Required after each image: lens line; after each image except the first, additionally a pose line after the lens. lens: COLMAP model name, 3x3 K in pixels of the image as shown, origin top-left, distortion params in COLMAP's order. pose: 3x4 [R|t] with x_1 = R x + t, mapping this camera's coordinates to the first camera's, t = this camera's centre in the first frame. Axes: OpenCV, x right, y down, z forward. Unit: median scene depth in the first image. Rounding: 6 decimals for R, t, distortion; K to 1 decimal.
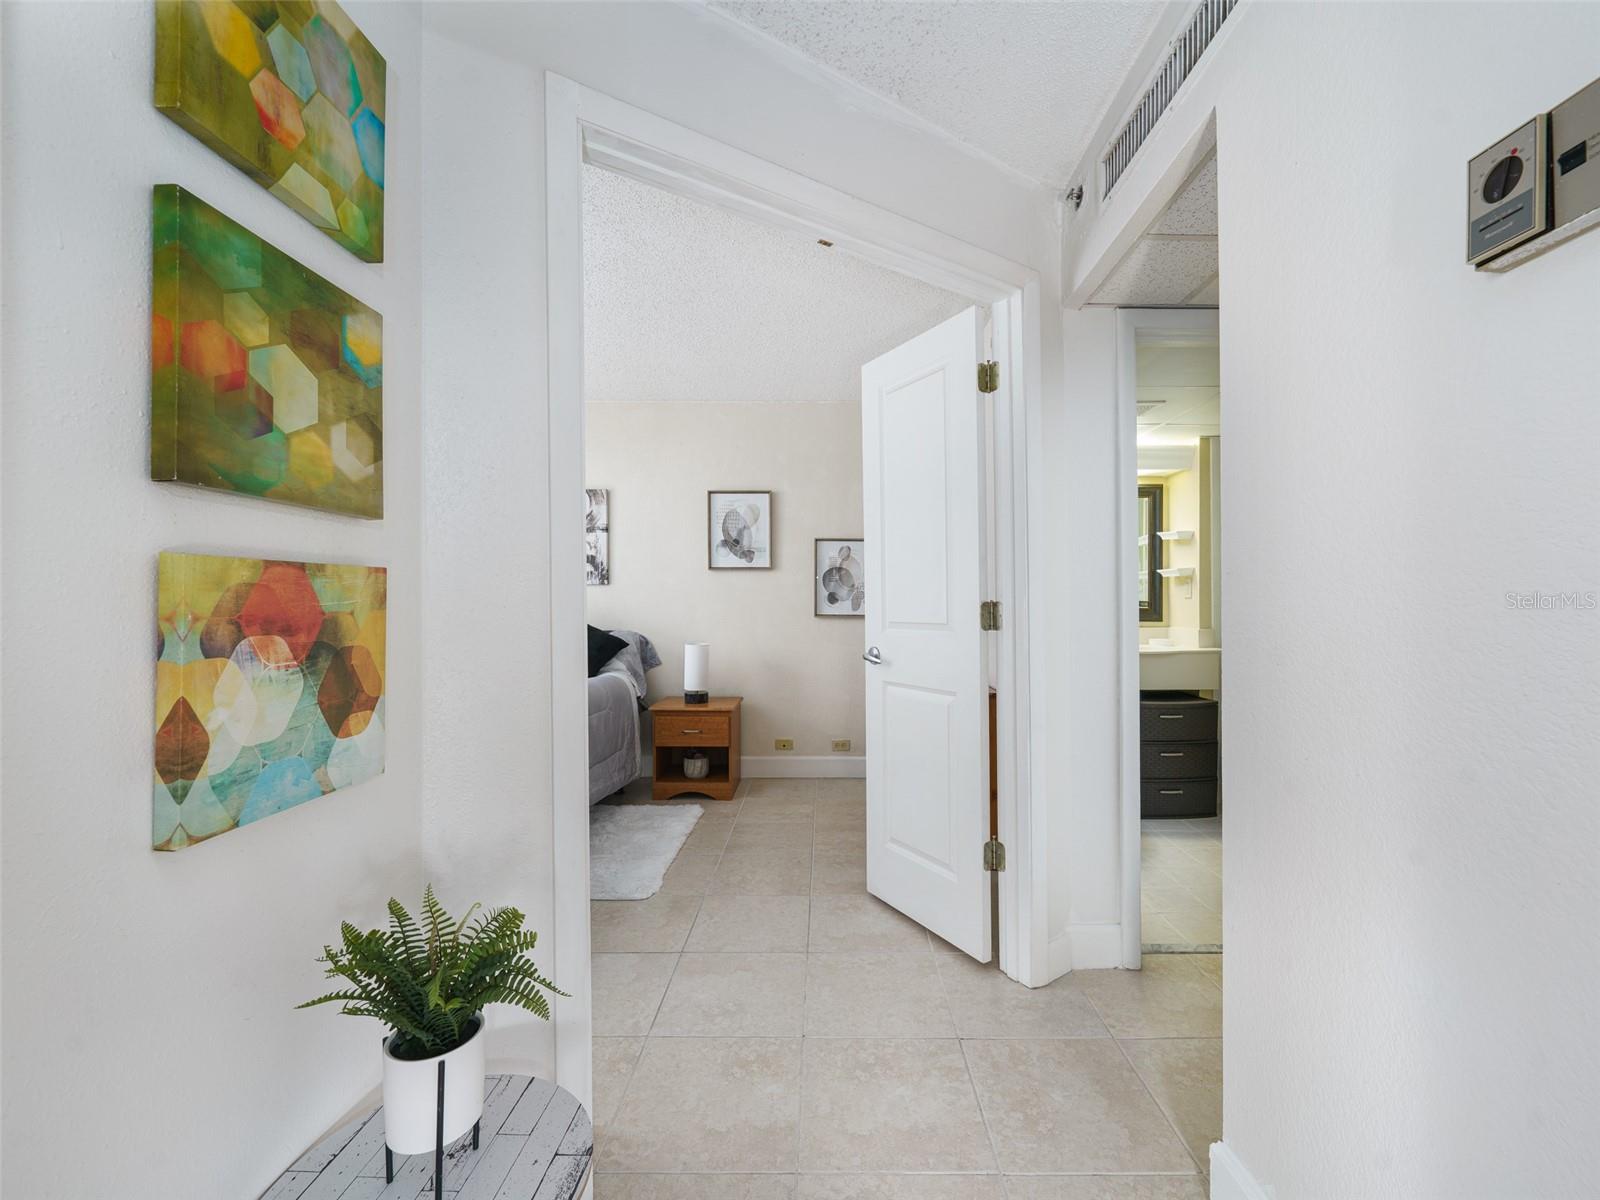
lens RADIAL K [[642.3, 0, 824.2], [0, 642.3, 591.1], [0, 0, 1]] dist [0.000001, -0.000004]
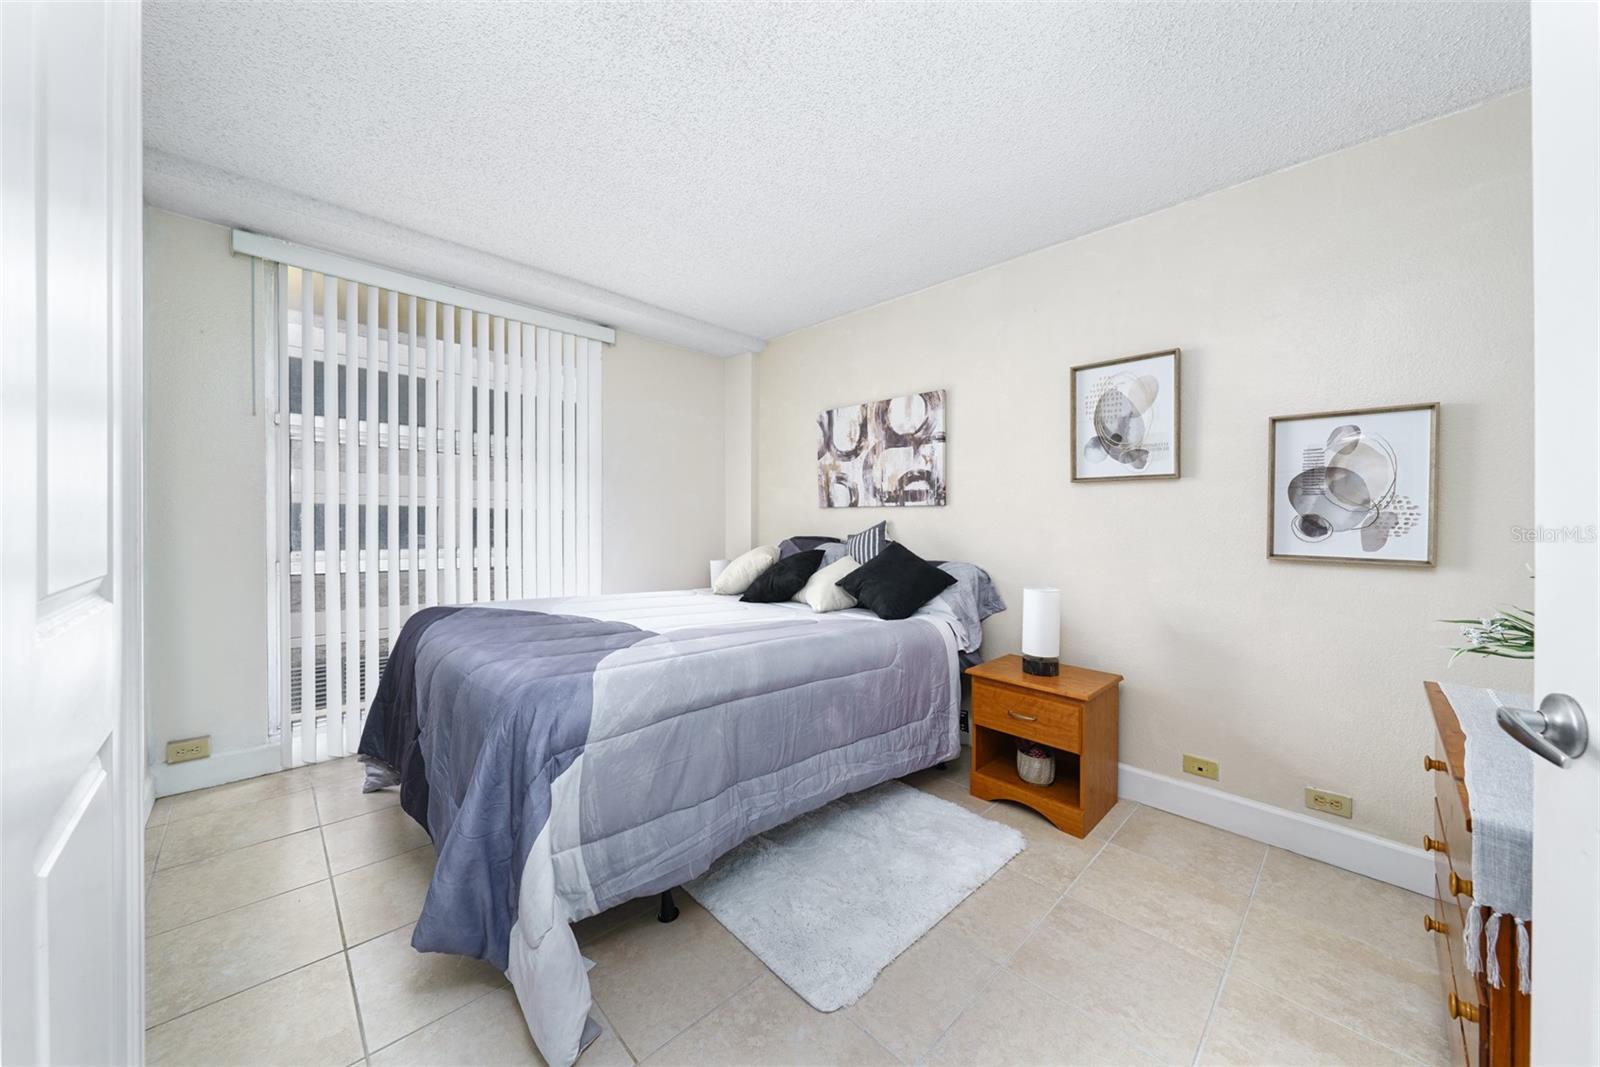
lens RADIAL K [[561.2, 0, 802.5], [0, 561.2, 523.1], [0, 0, 1]] dist [-0.001130, -0.000073]
pose [[0.697047, 0.009540, -0.716962, 0.052450], [0.003887, 0.999847, 0.017083, -0.000474], [0.717015, -0.014695, 0.696903, 0.367704]]
